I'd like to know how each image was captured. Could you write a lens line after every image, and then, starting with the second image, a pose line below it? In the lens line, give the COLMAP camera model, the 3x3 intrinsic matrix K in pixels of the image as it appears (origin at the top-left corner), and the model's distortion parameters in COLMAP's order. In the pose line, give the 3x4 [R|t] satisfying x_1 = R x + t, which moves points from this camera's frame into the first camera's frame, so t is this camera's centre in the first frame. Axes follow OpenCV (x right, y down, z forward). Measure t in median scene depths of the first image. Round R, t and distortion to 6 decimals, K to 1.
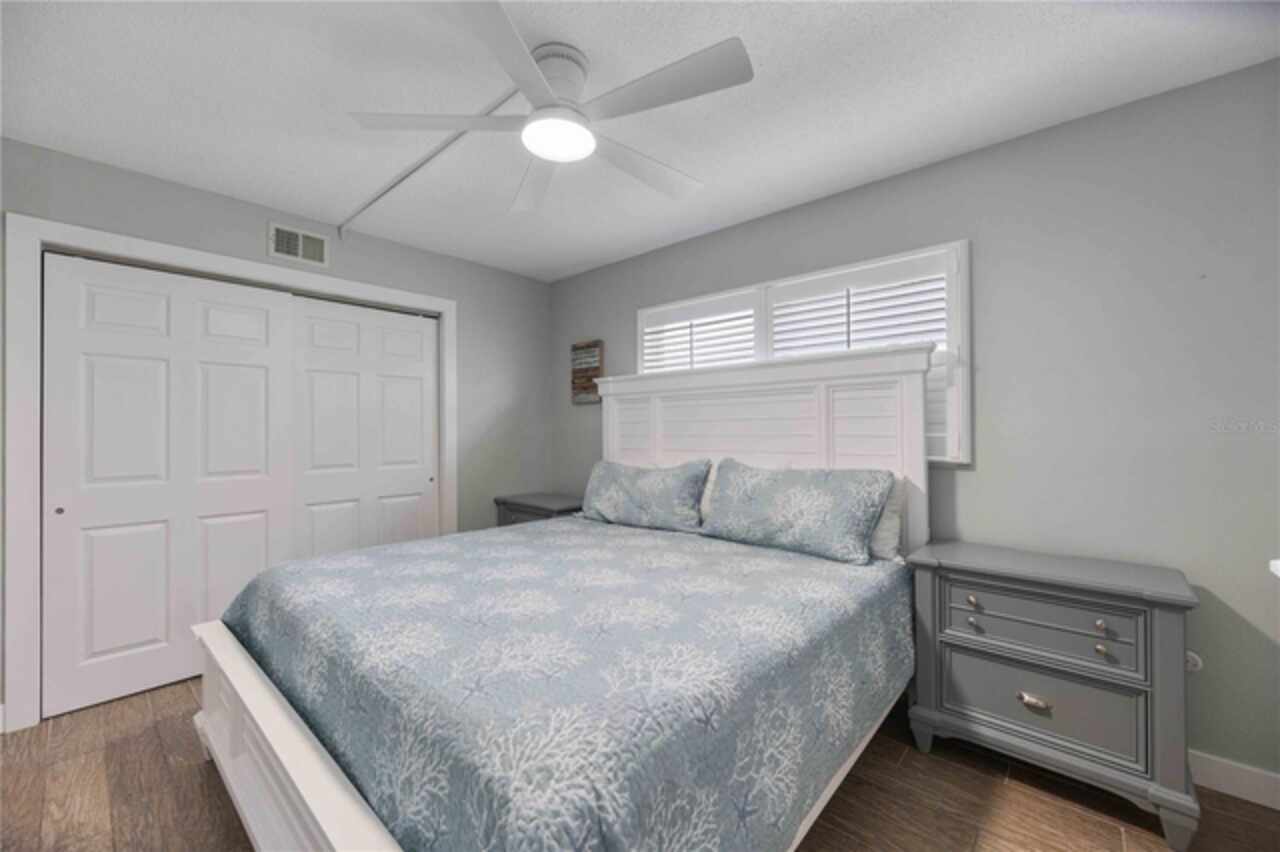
lens RADIAL K [[506.3, 0, 643.0], [0, 506.3, 425.4], [0, 0, 1]] dist [0.002360, 0.000094]
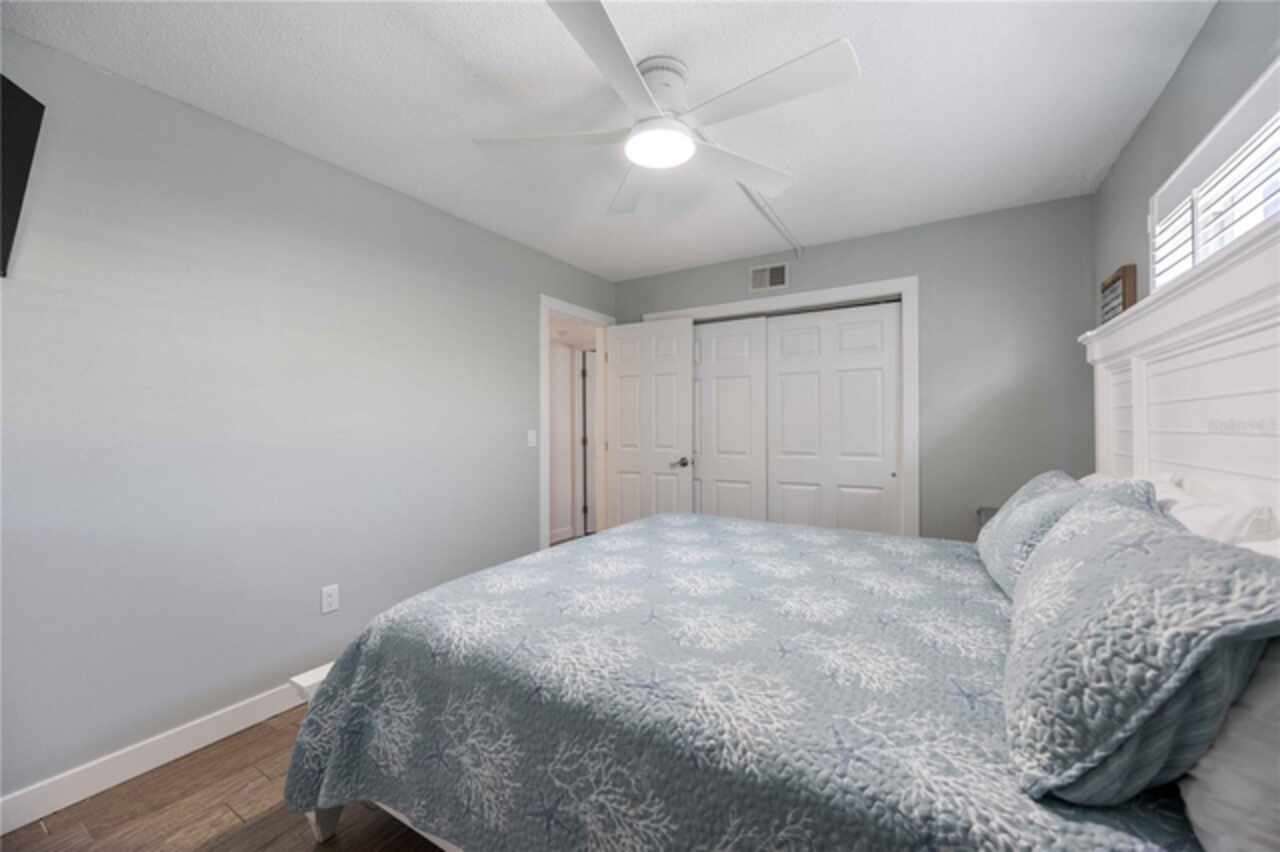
lens RADIAL K [[506.3, 0, 640.4], [0, 506.3, 424.5], [0, 0, 1]] dist [0.002360, 0.000094]
pose [[0.166812, 0.002225, -0.985986, 0.519706], [0.016410, 0.999853, 0.005033, 0.001793], [0.985852, -0.017020, 0.166751, 0.463412]]
